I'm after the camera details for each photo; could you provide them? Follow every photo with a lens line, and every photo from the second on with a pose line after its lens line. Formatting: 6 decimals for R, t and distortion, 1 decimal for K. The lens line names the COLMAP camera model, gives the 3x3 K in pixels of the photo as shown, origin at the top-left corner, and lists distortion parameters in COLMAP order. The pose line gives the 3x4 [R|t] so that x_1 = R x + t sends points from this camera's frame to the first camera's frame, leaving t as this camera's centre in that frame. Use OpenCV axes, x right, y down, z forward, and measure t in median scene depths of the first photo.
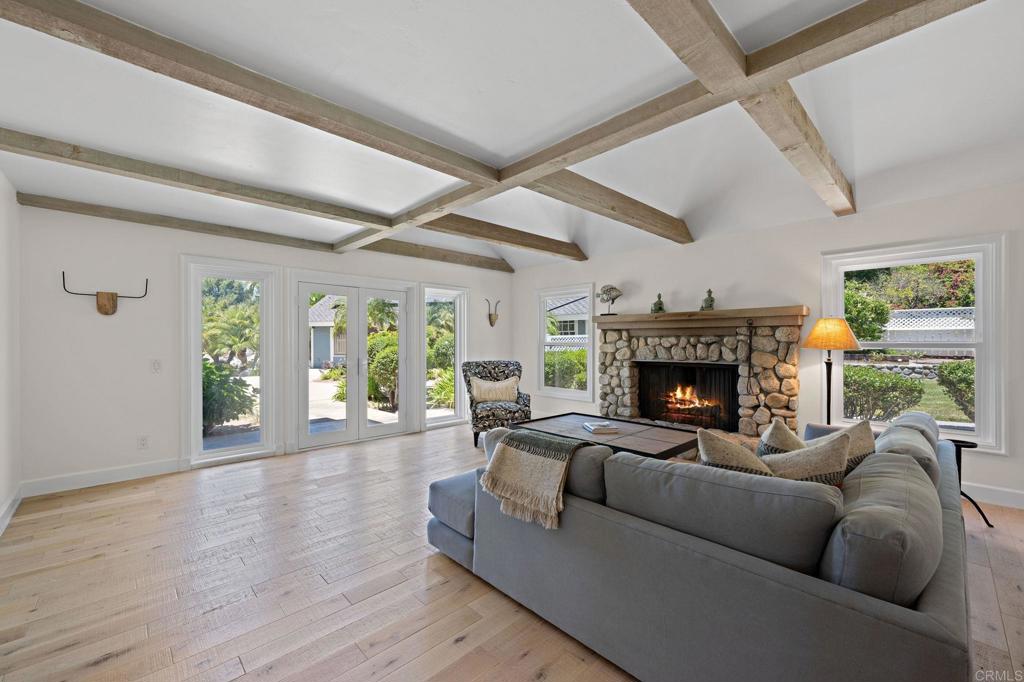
lens RADIAL K [[416.0, 0, 515.4], [0, 416.0, 343.7], [0, 0, 1]] dist [0.000669, 0.000124]
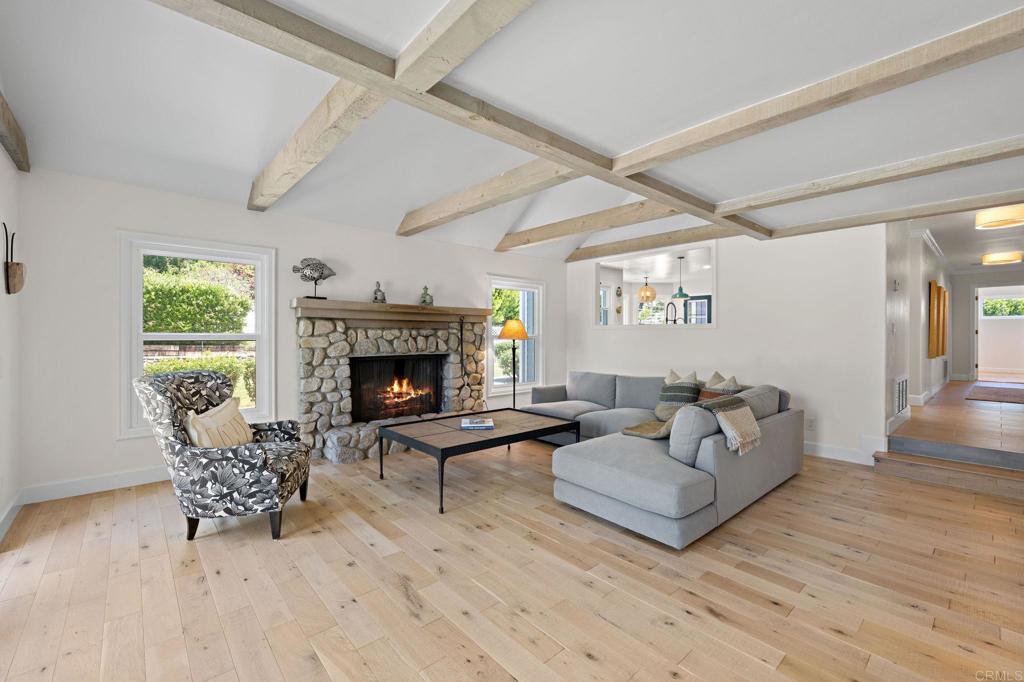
lens RADIAL K [[428.9, 0, 520.6], [0, 428.9, 336.0], [0, 0, 1]] dist [0.005125, 0.000396]
pose [[0.034938, -0.002596, 0.999386, -0.611214], [0.000571, 0.999997, 0.002577, -0.002998], [-0.999389, 0.000481, 0.034939, 0.680931]]
